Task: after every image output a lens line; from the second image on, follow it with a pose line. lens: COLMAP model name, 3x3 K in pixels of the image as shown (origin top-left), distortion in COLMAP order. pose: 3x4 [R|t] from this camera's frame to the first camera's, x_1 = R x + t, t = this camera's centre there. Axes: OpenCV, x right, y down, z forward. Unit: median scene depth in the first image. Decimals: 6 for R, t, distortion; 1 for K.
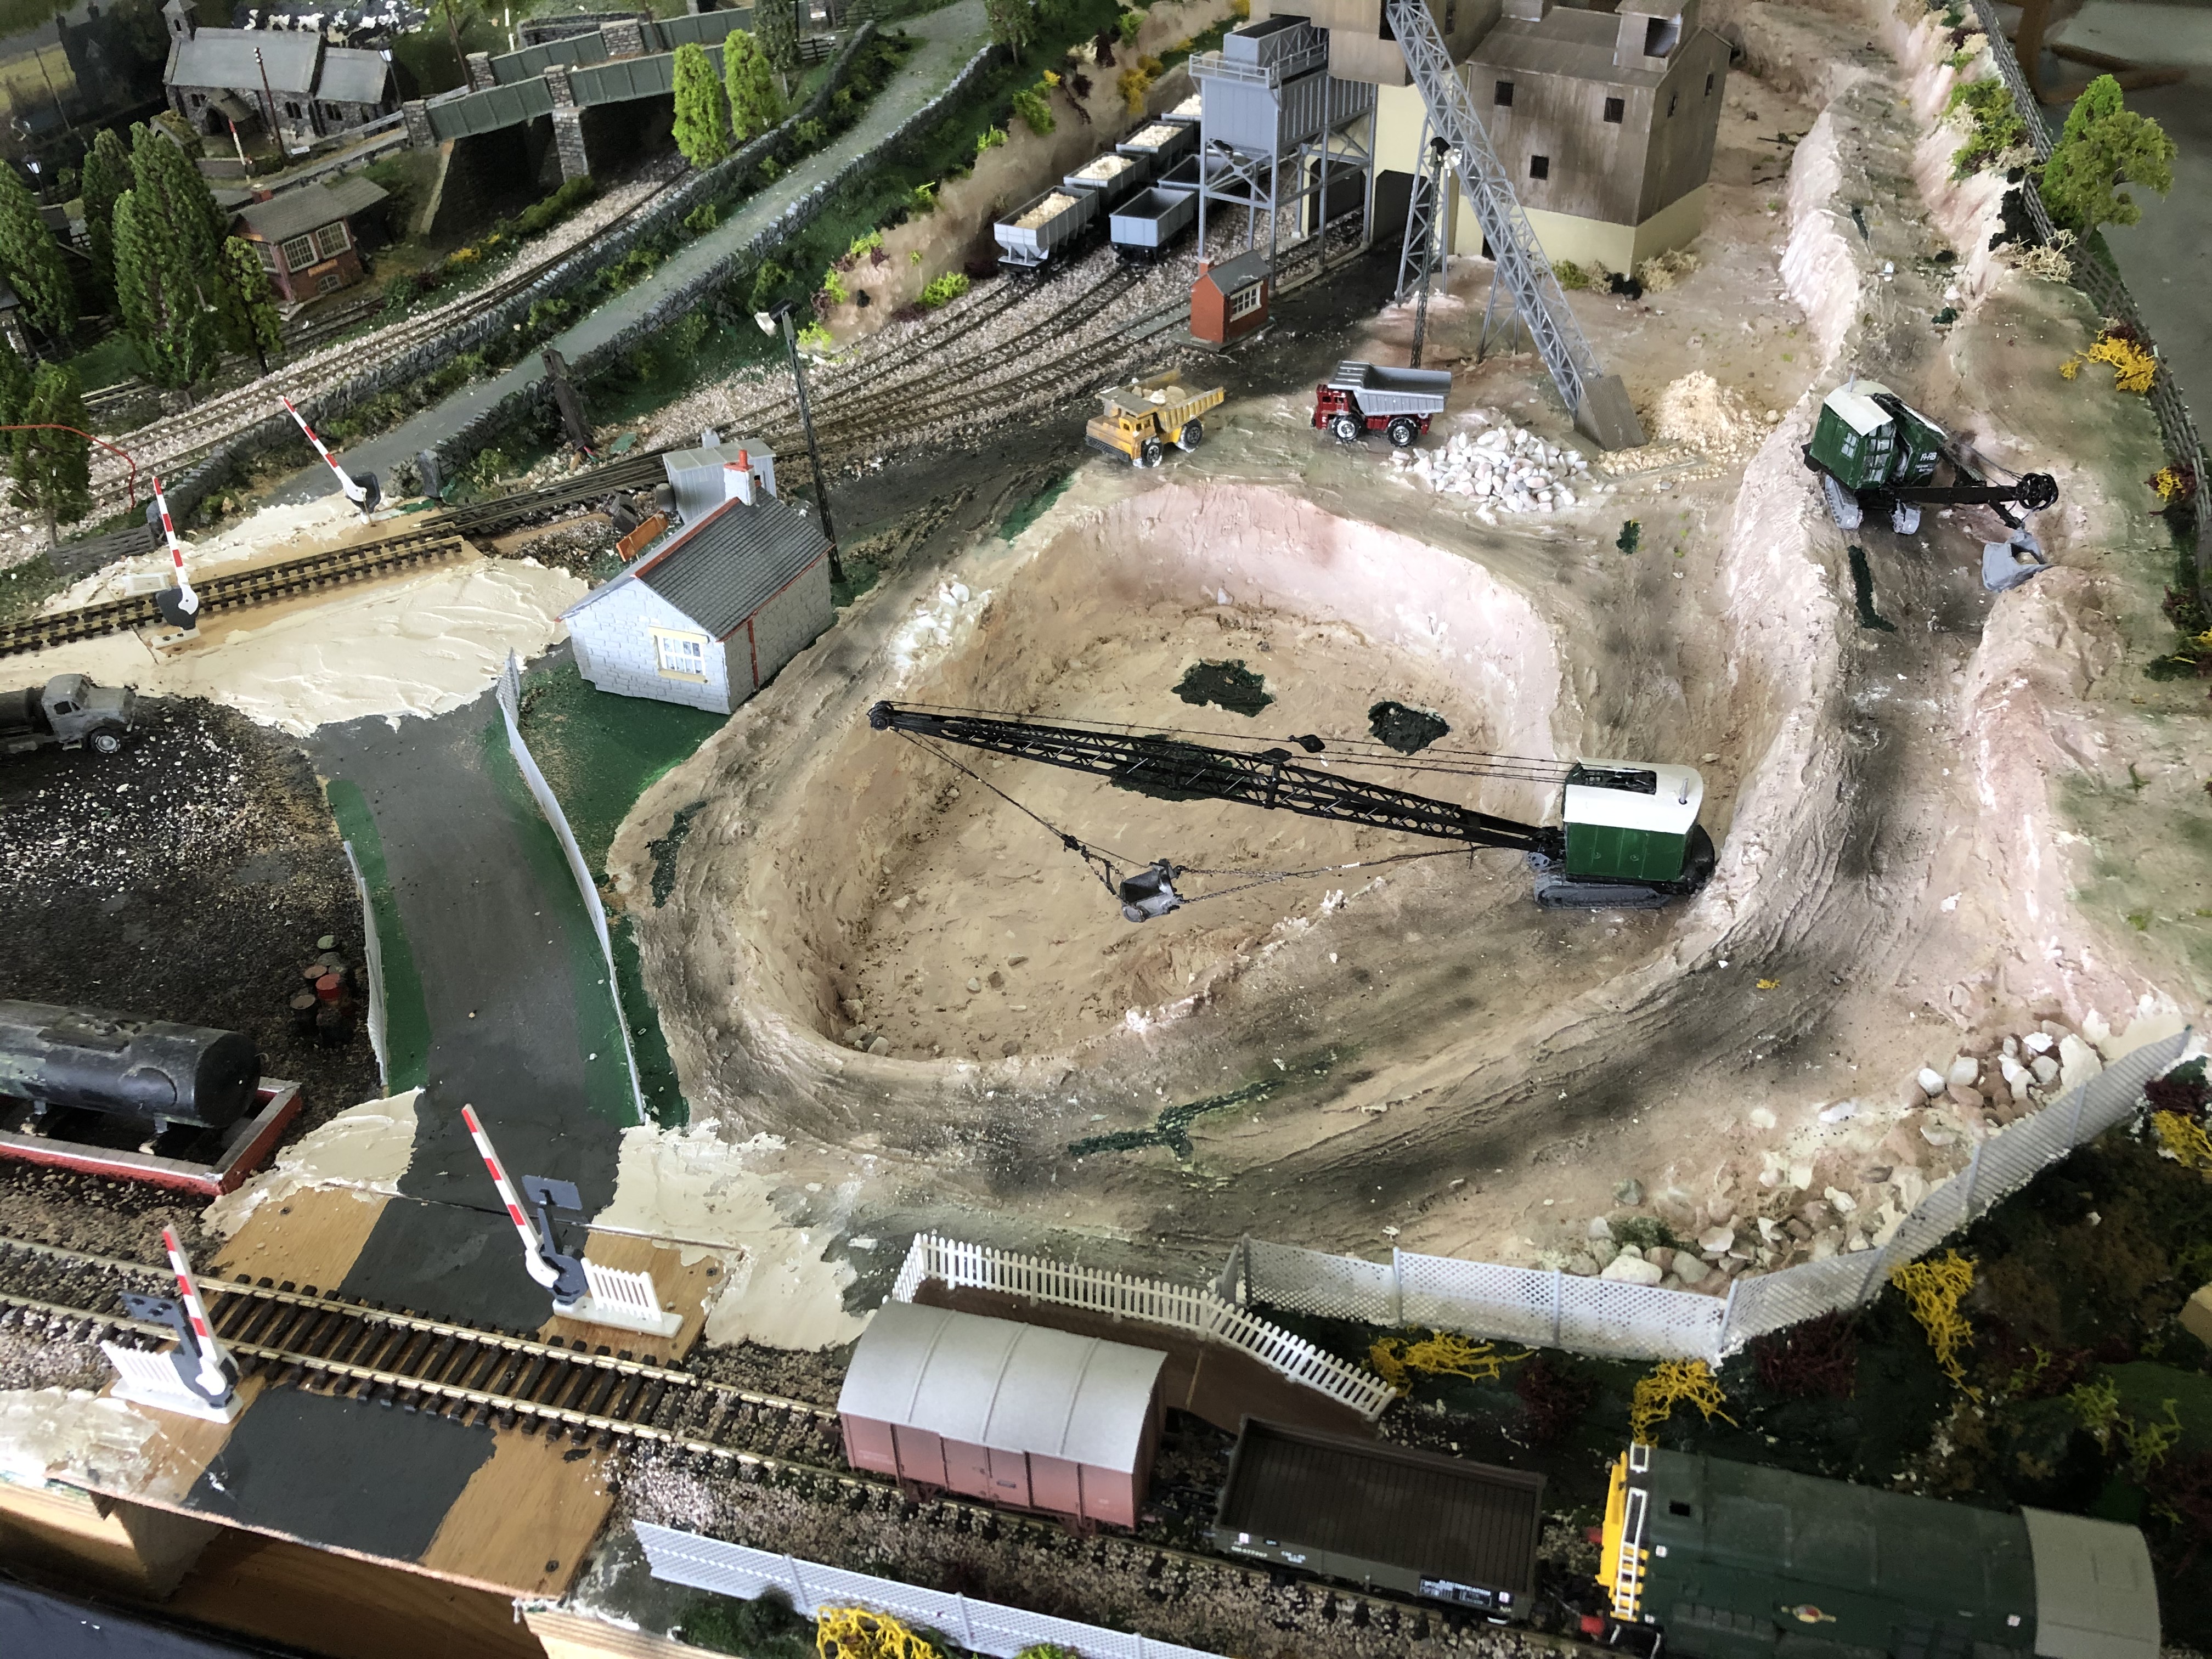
lens RADIAL K [[1846.9, 0, 1106.0], [0, 1846.9, 829.5], [0, 0, 1]] dist [0.002410, 0.002983]
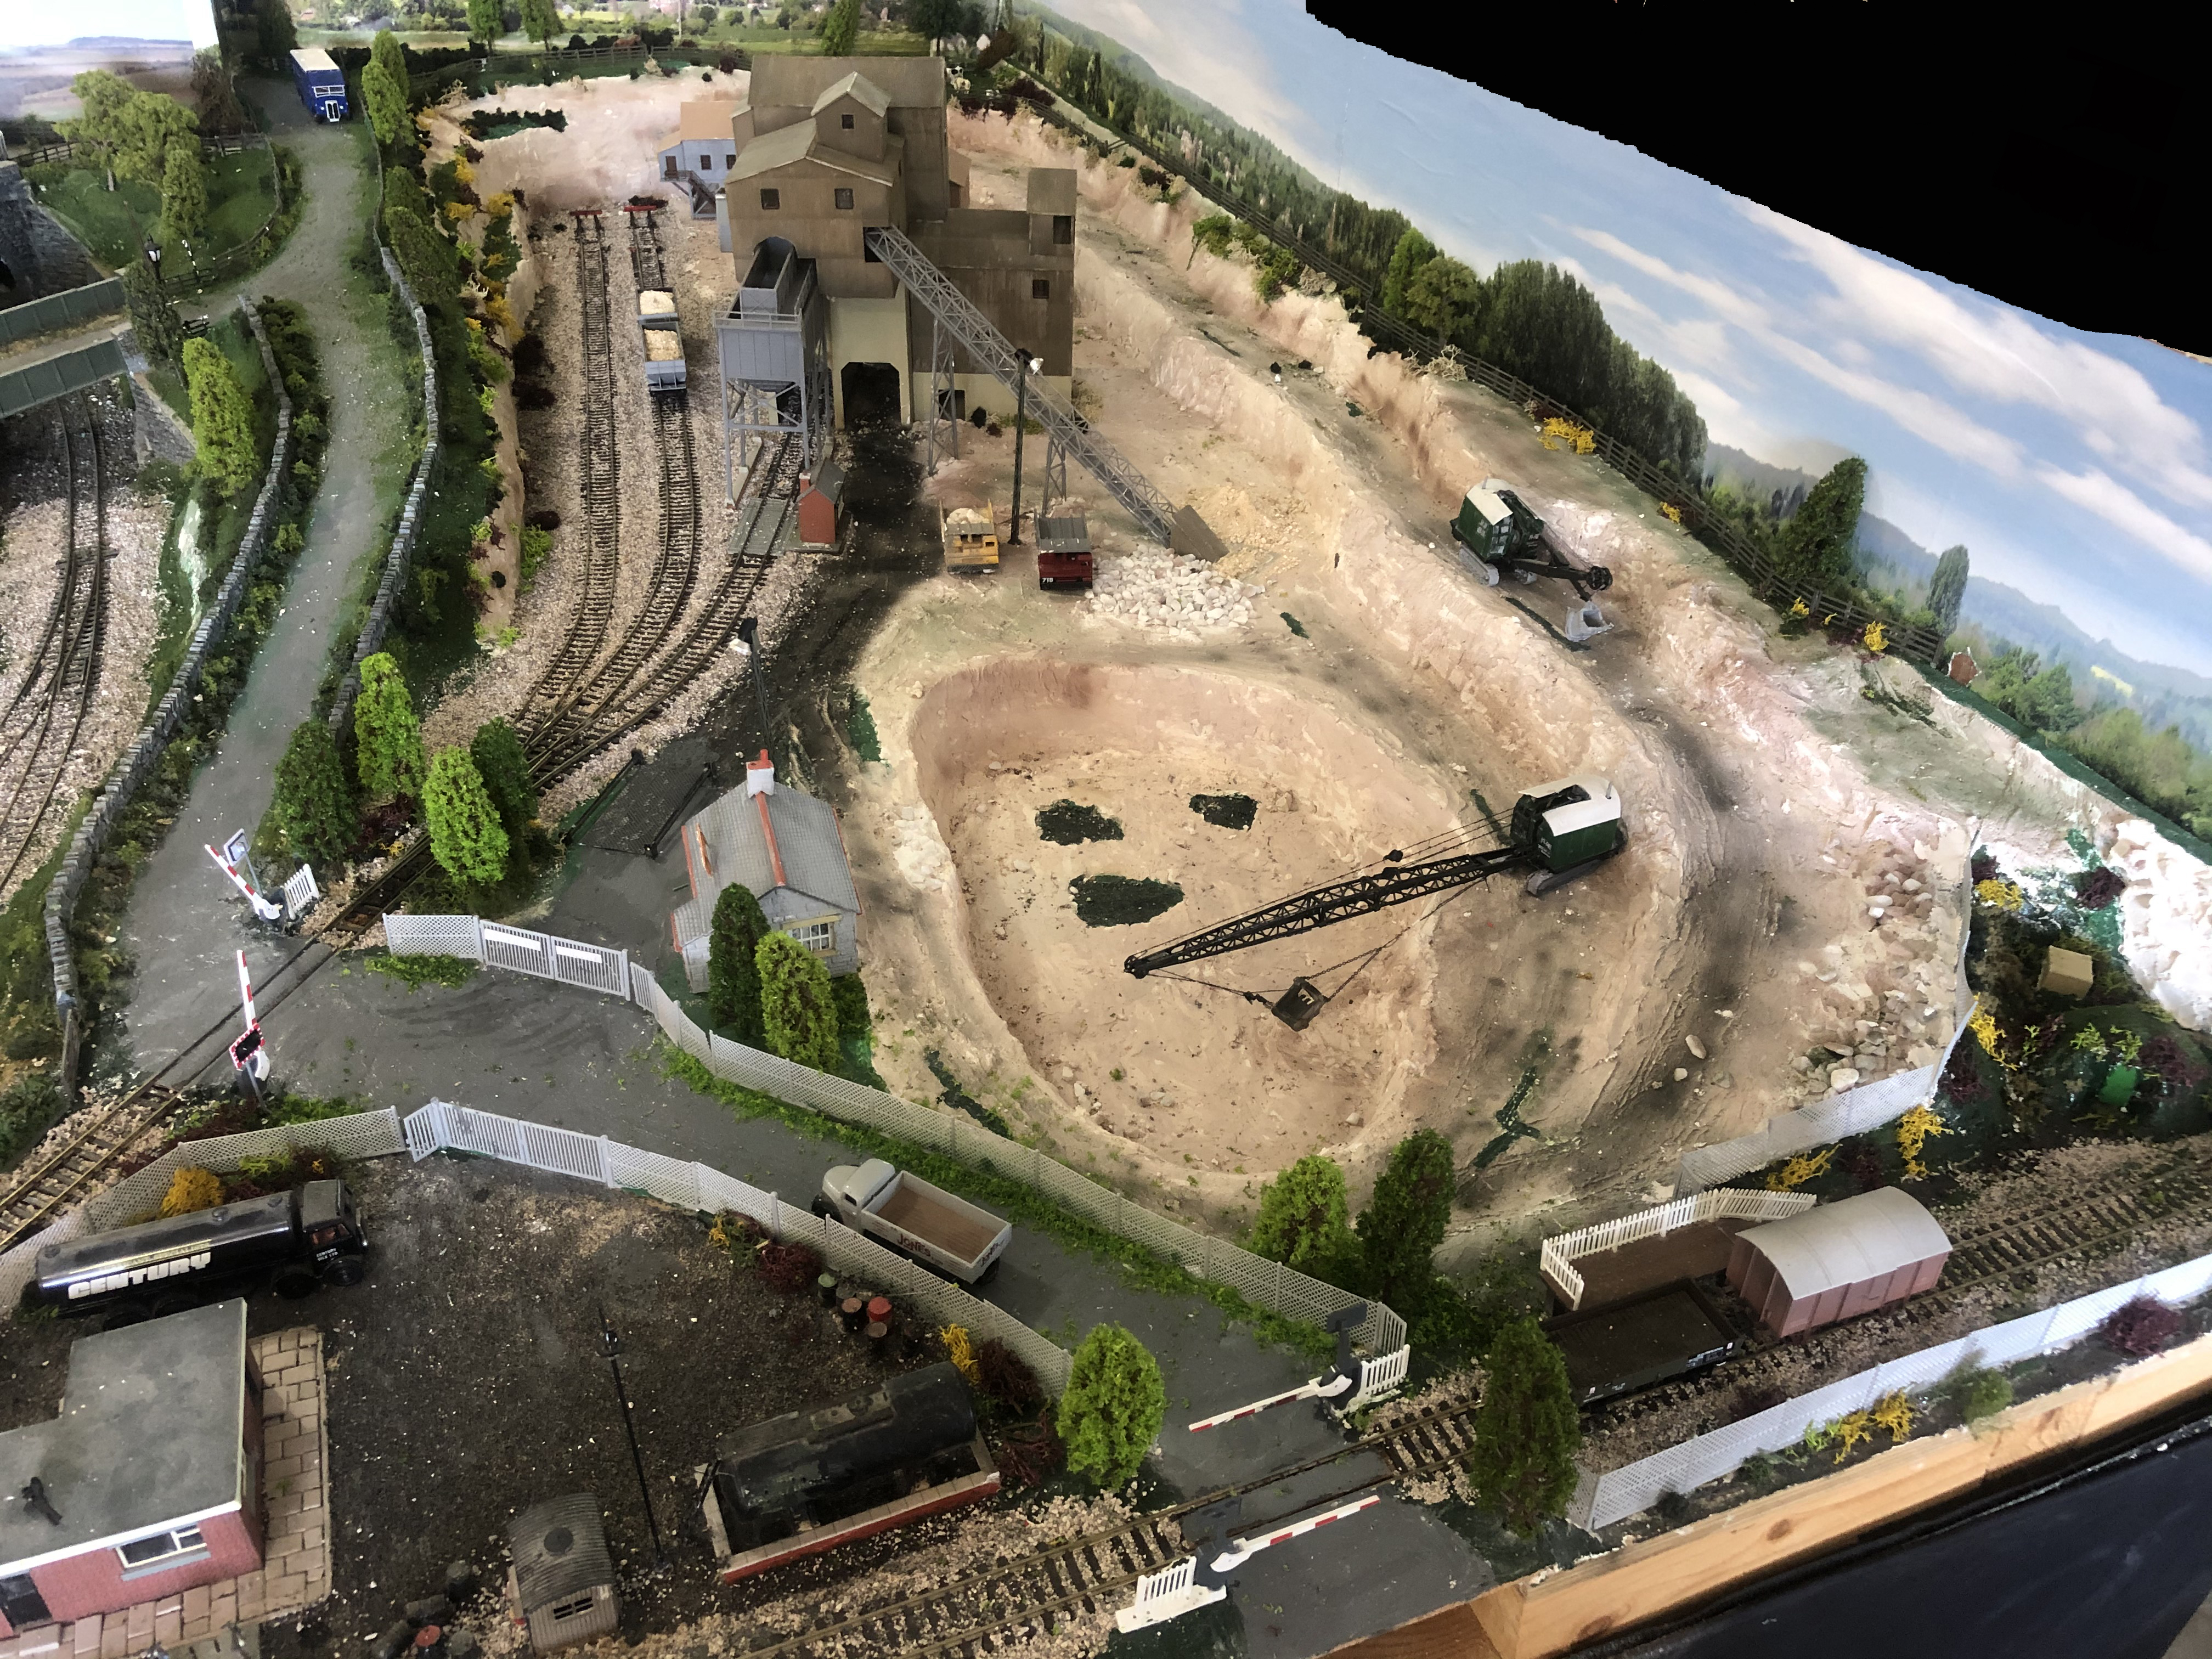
lens RADIAL K [[1842.0, 0, 1074.2], [0, 1842.0, 828.7], [0, 0, 1]] dist [0.005526, -0.003209]
pose [[0.802255, -0.306105, 0.512529, -0.649112], [0.314021, 0.946545, 0.073784, -0.190988], [-0.507718, 0.101751, 0.855494, -0.042650]]
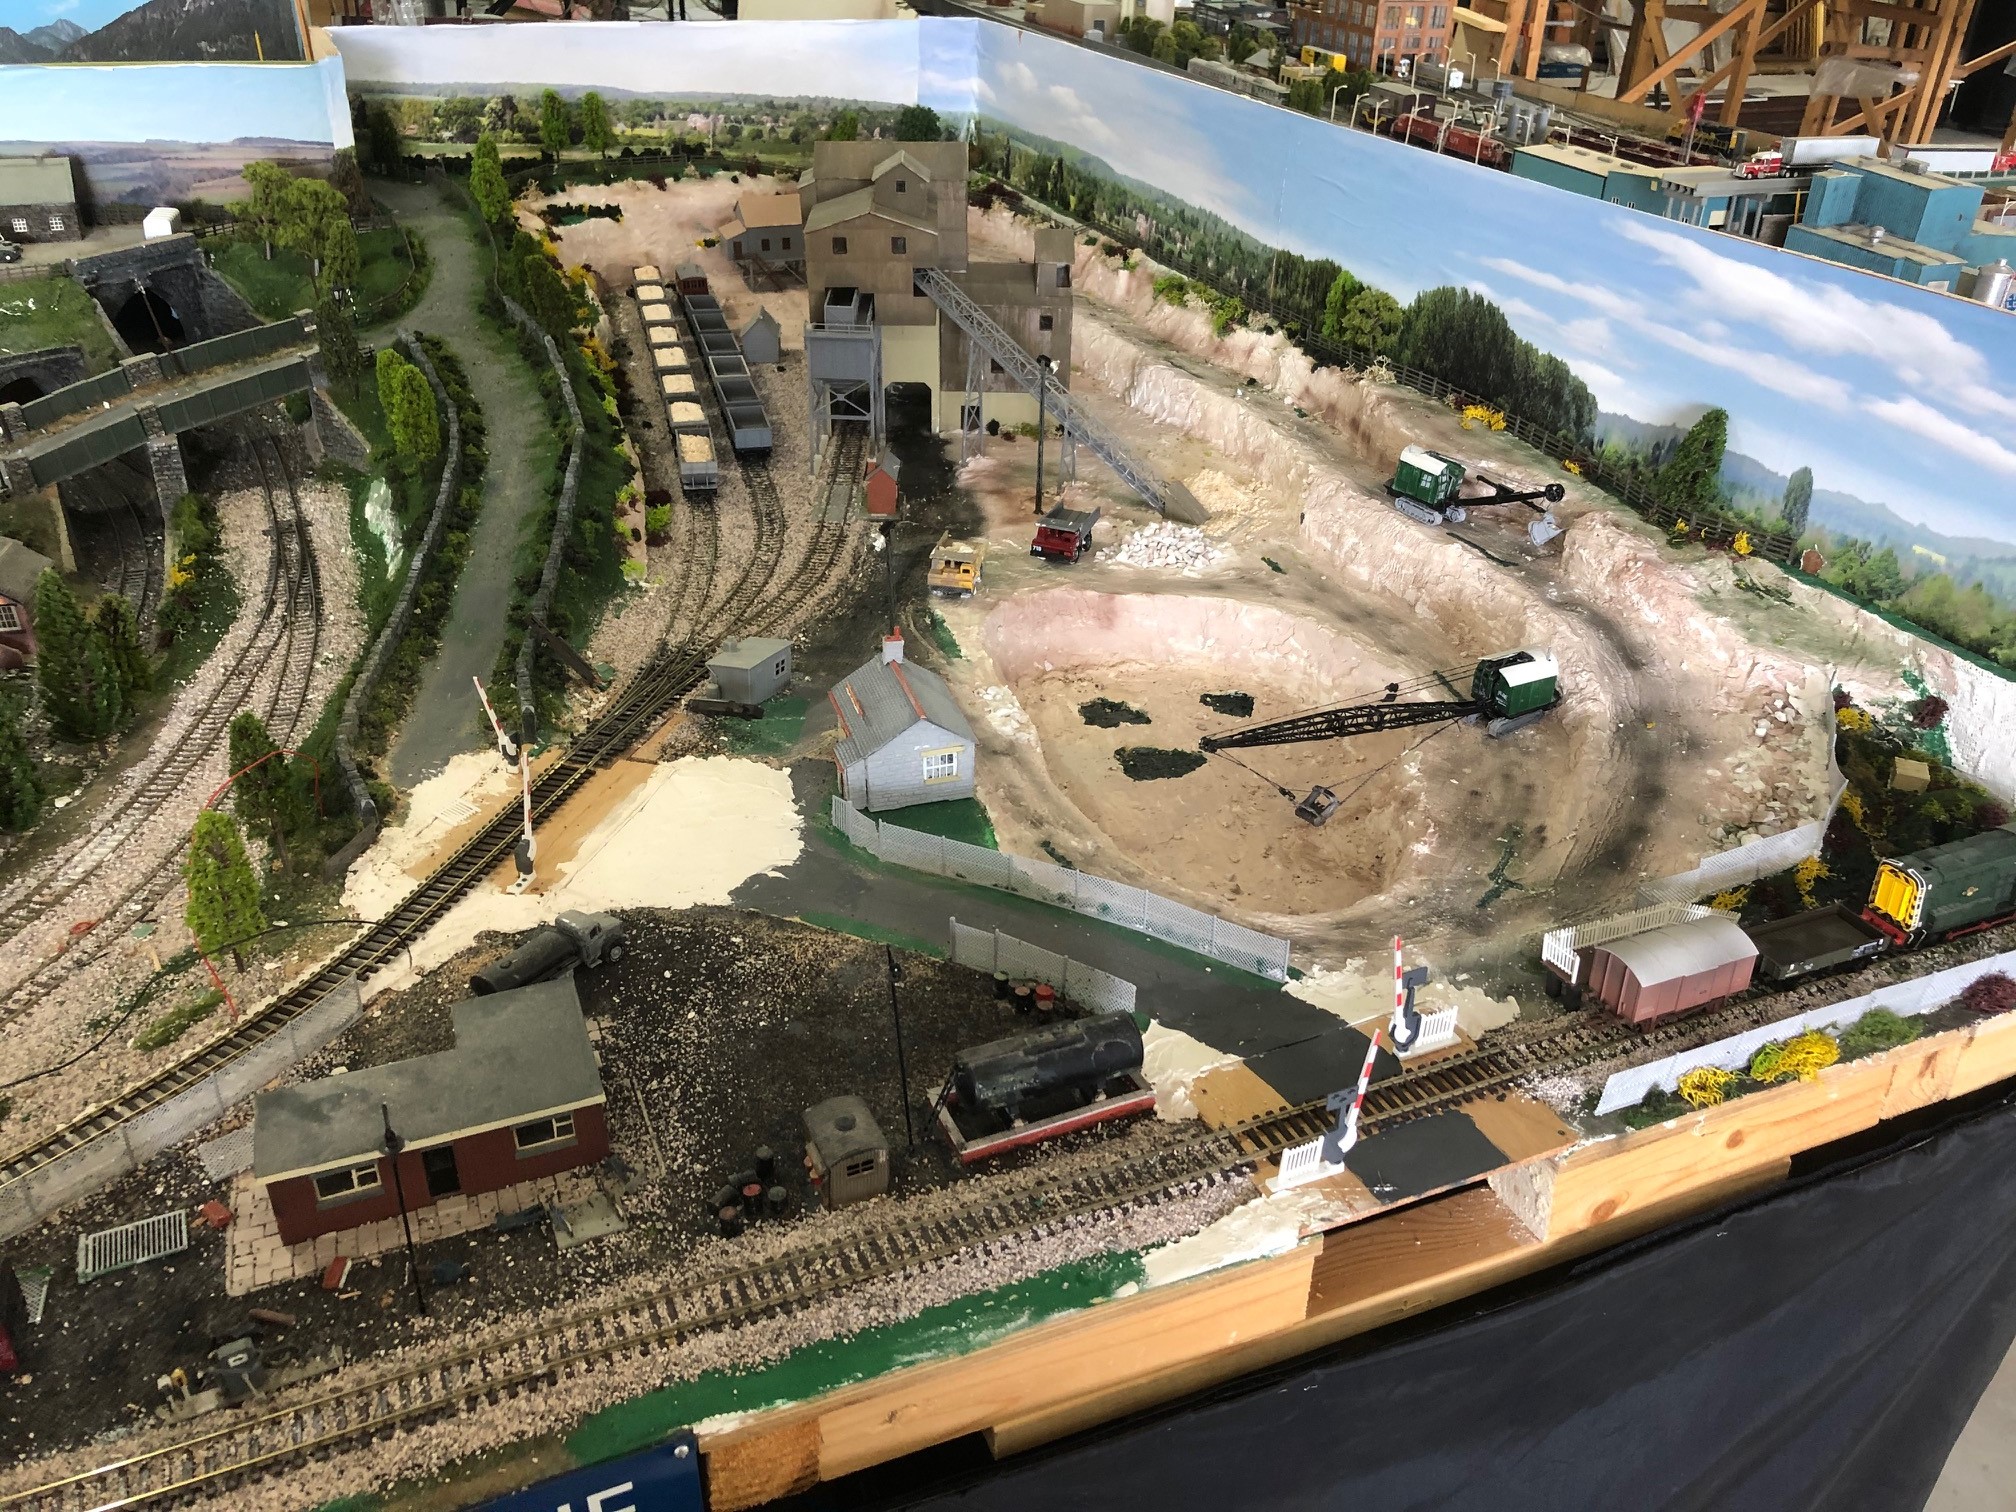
lens RADIAL K [[1683.3, 0, 1008.0], [0, 1683.3, 756.0], [0, 0, 1]] dist [0.002410, 0.002983]
pose [[0.780772, -0.268922, 0.563982, -0.919571], [0.326938, 0.945044, -0.001987, -0.081884], [-0.532453, 0.185939, 0.825785, -0.104012]]
